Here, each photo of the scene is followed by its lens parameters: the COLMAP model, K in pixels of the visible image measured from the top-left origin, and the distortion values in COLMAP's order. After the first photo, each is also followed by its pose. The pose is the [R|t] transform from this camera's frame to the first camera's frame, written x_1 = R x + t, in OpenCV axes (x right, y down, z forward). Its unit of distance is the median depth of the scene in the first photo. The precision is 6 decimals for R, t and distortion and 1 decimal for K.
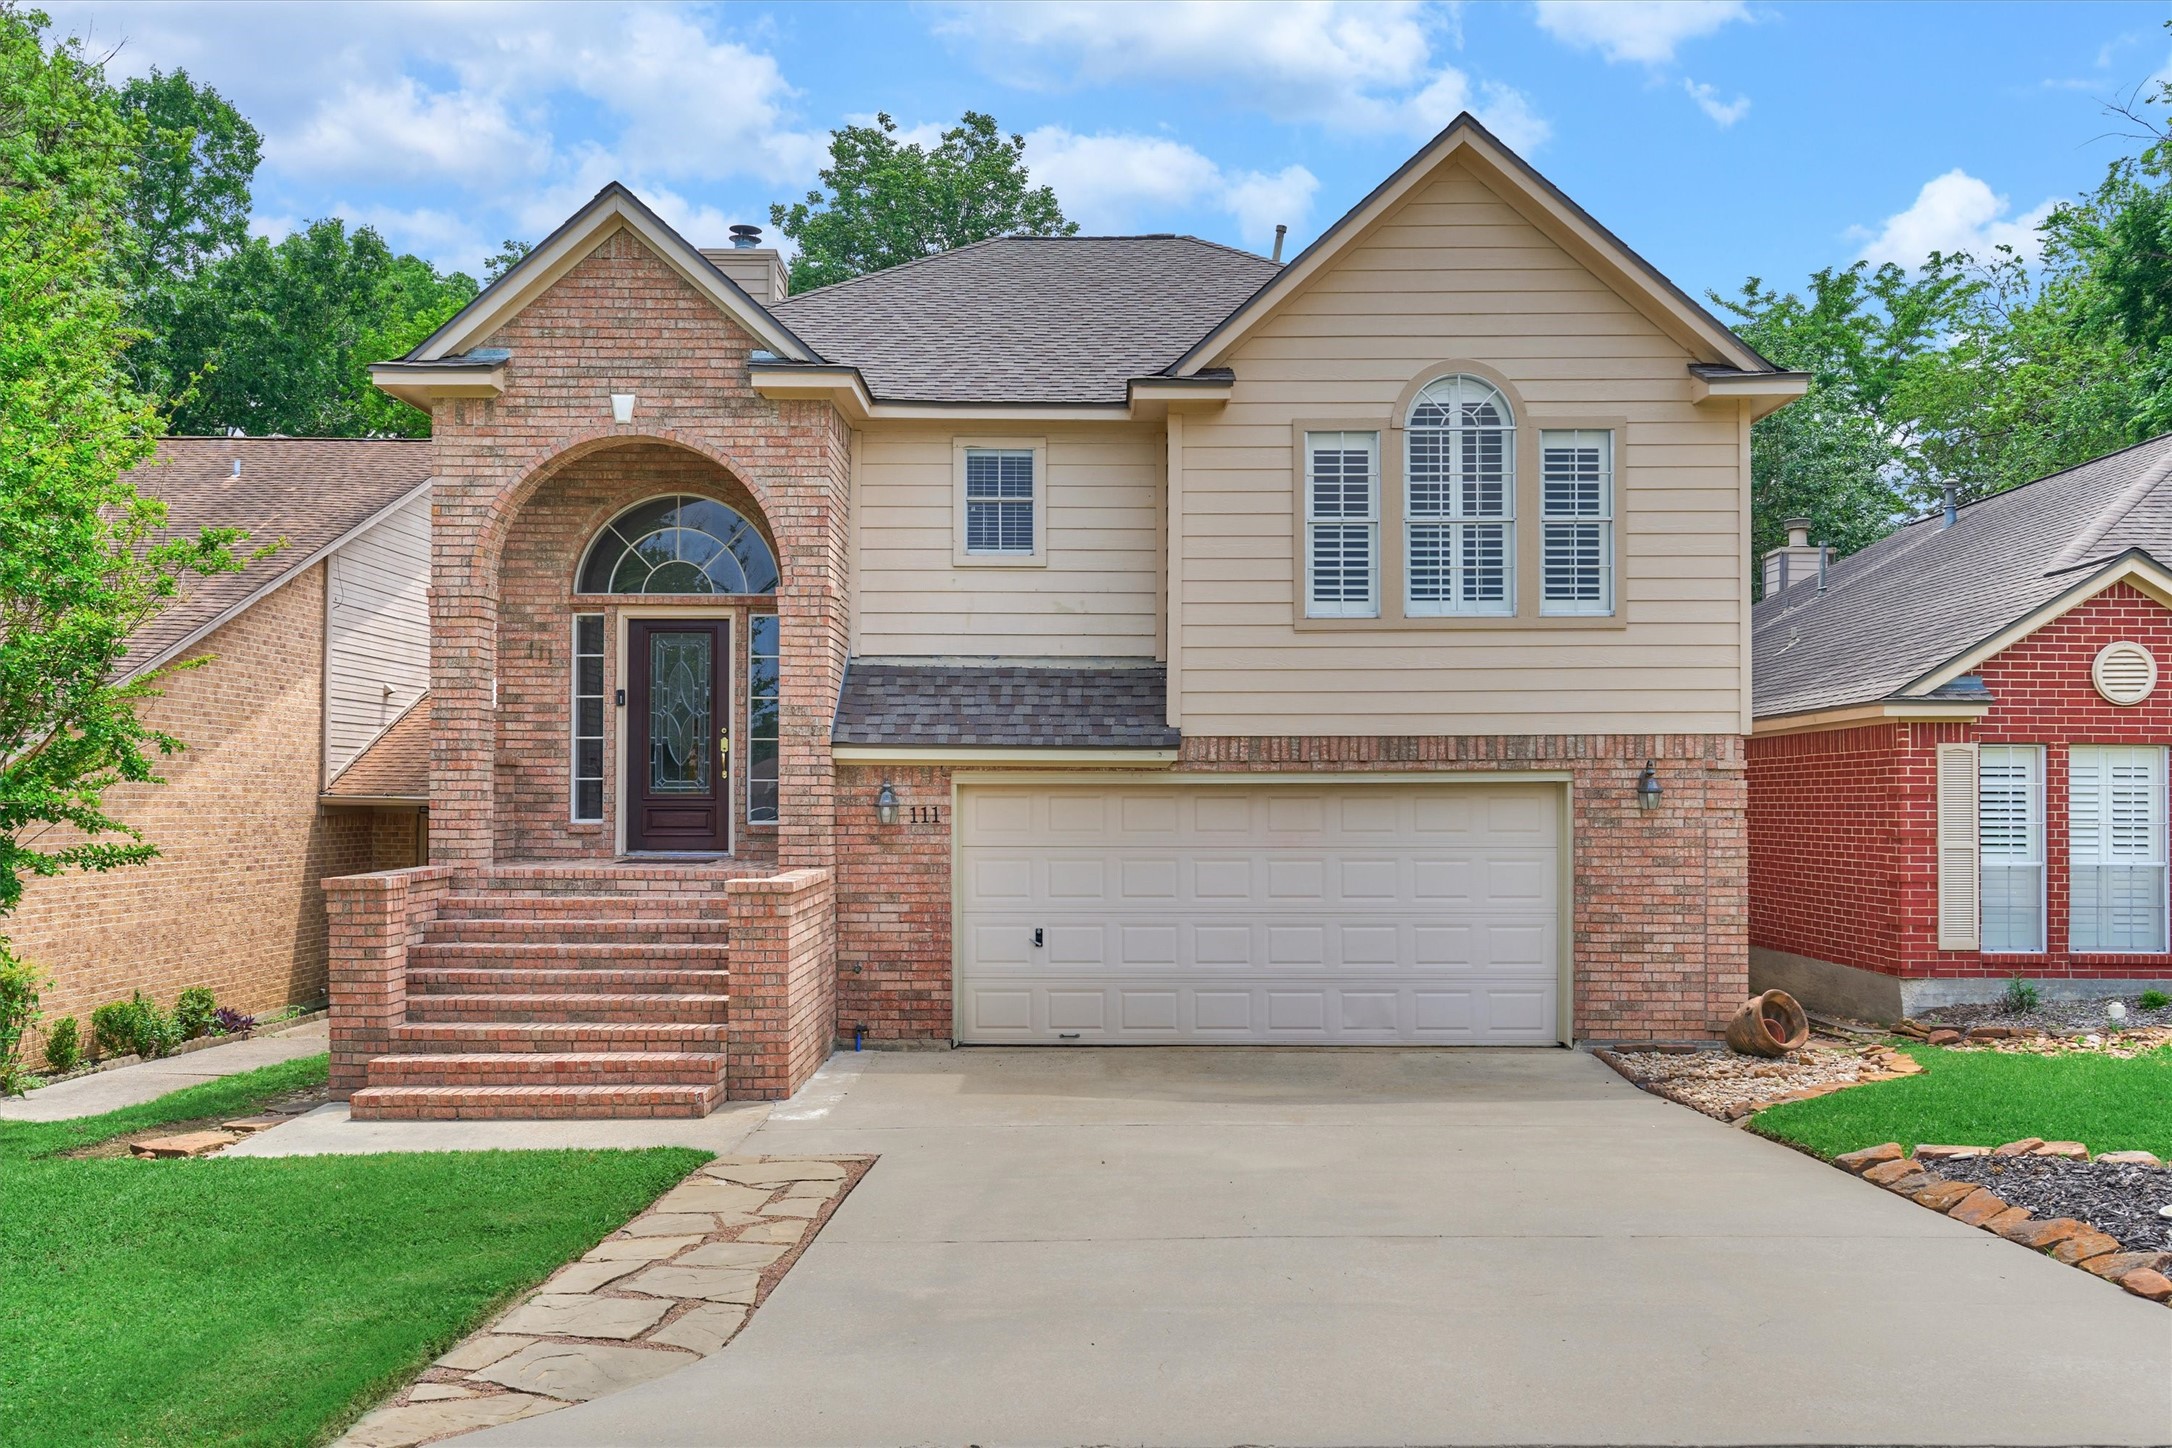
lens RADIAL K [[1775.7, 0, 1084.7], [0, 1775.7, 718.0], [0, 0, 1]] dist [-0.006202, 0.001798]
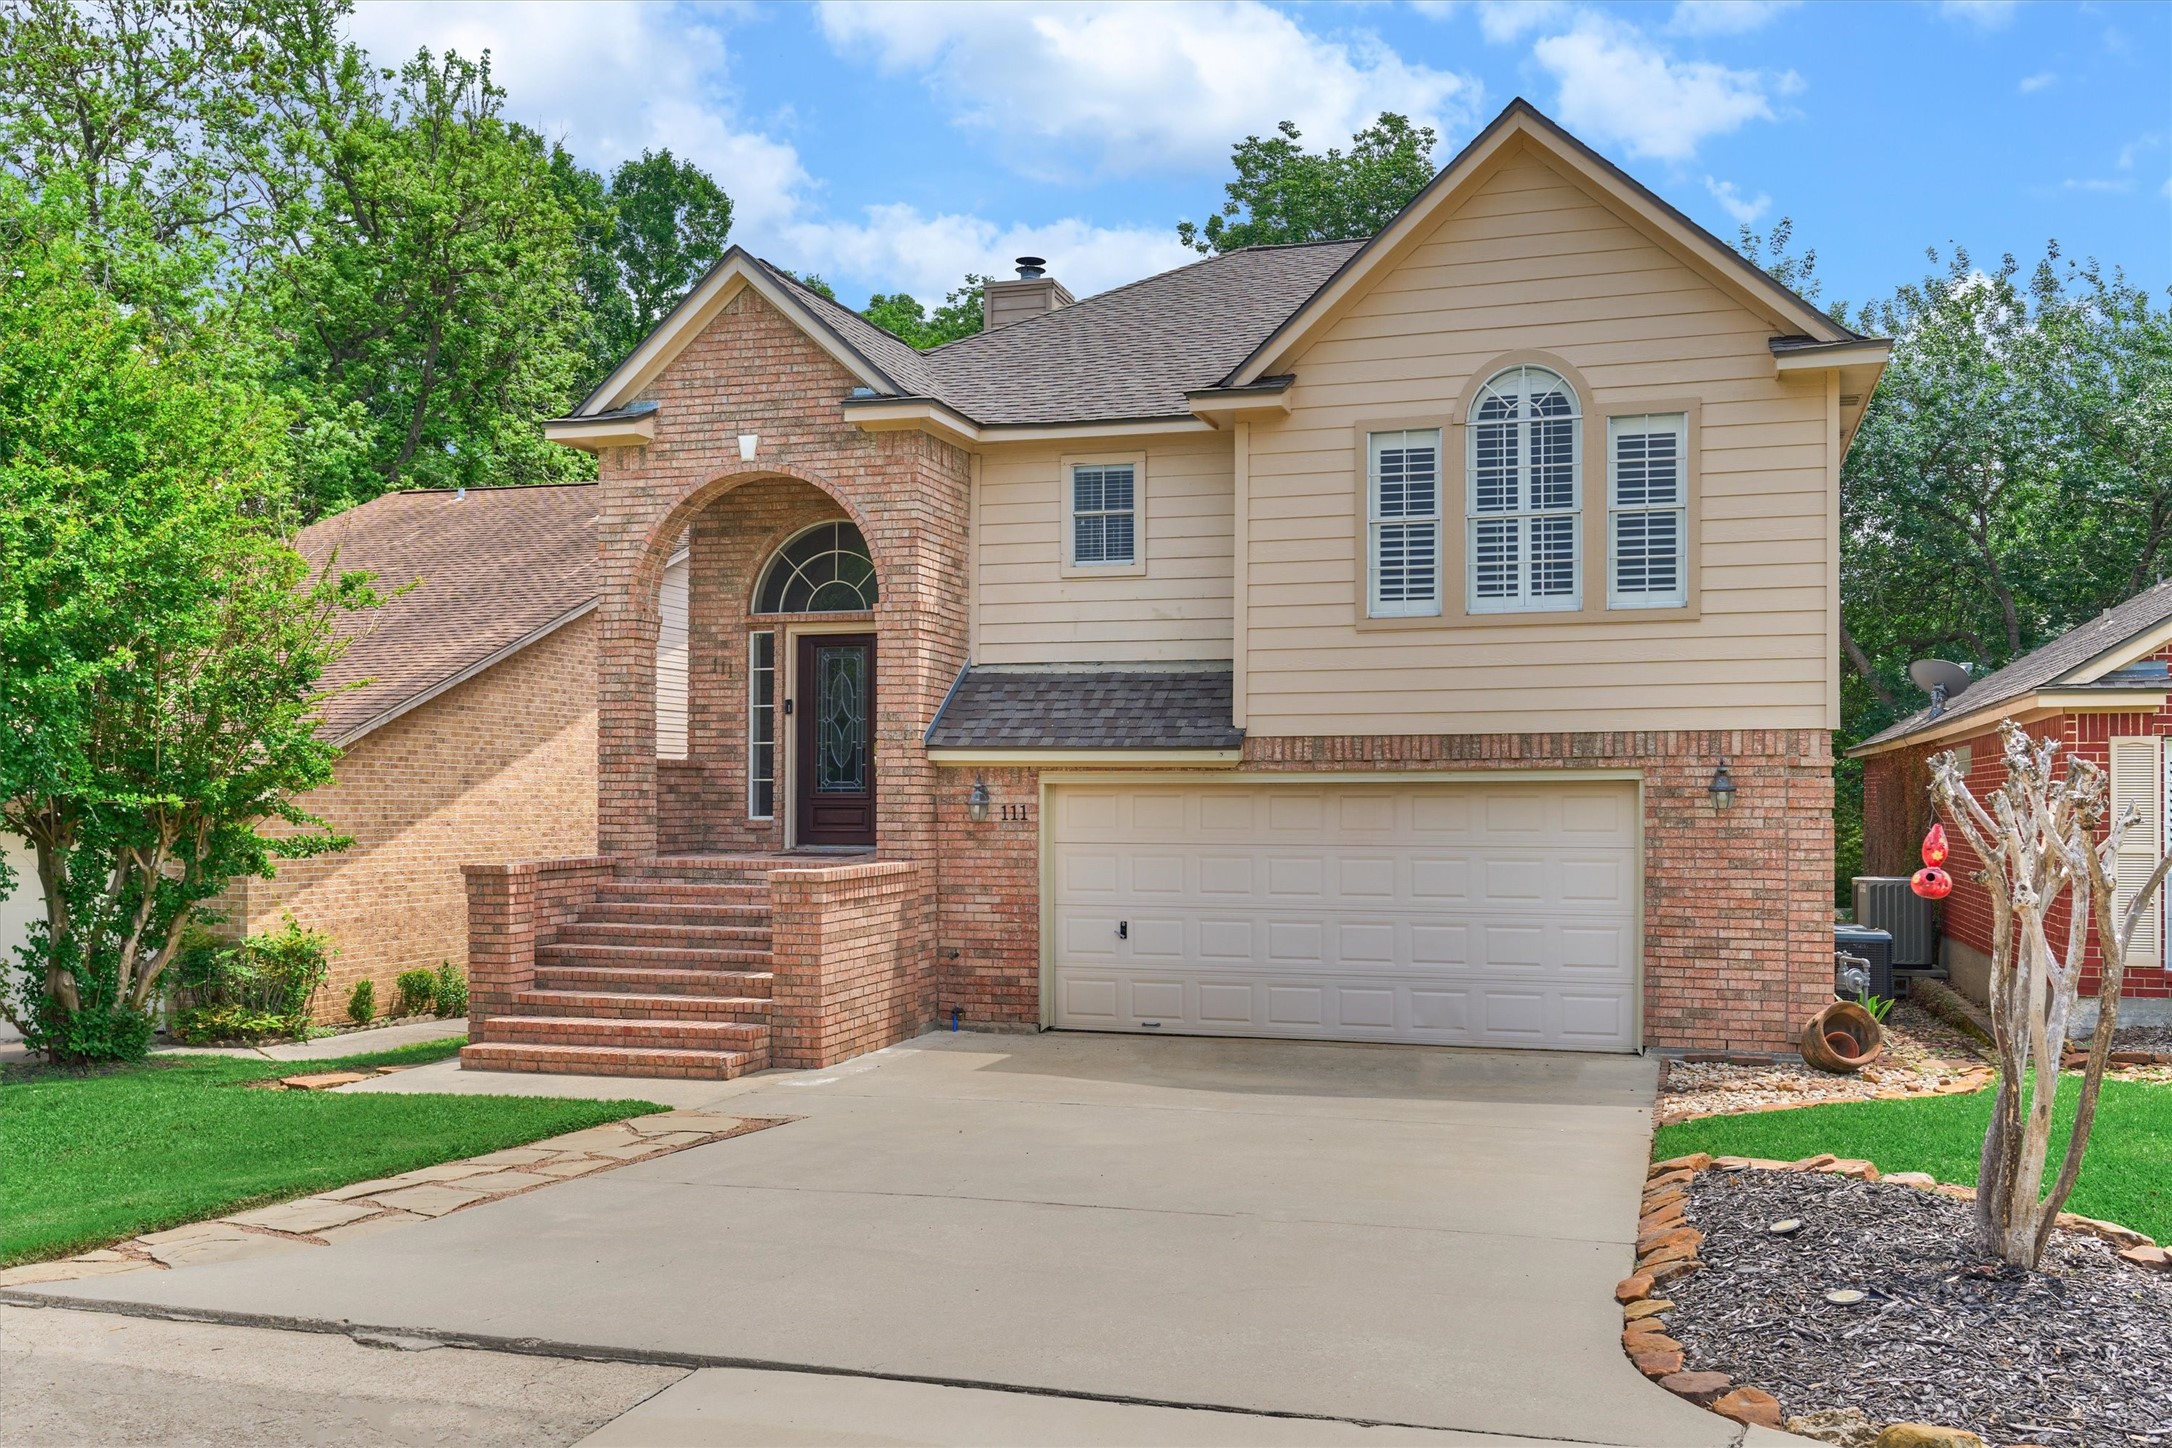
lens RADIAL K [[1769.8, 0, 1086.1], [0, 1769.8, 732.8], [0, 0, 1]] dist [-0.005321, 0.000077]
pose [[0.959198, -0.010245, -0.282548, 0.254688], [0.012317, 0.999909, 0.005556, 0.001167], [0.282465, -0.008810, 0.959237, -0.008076]]
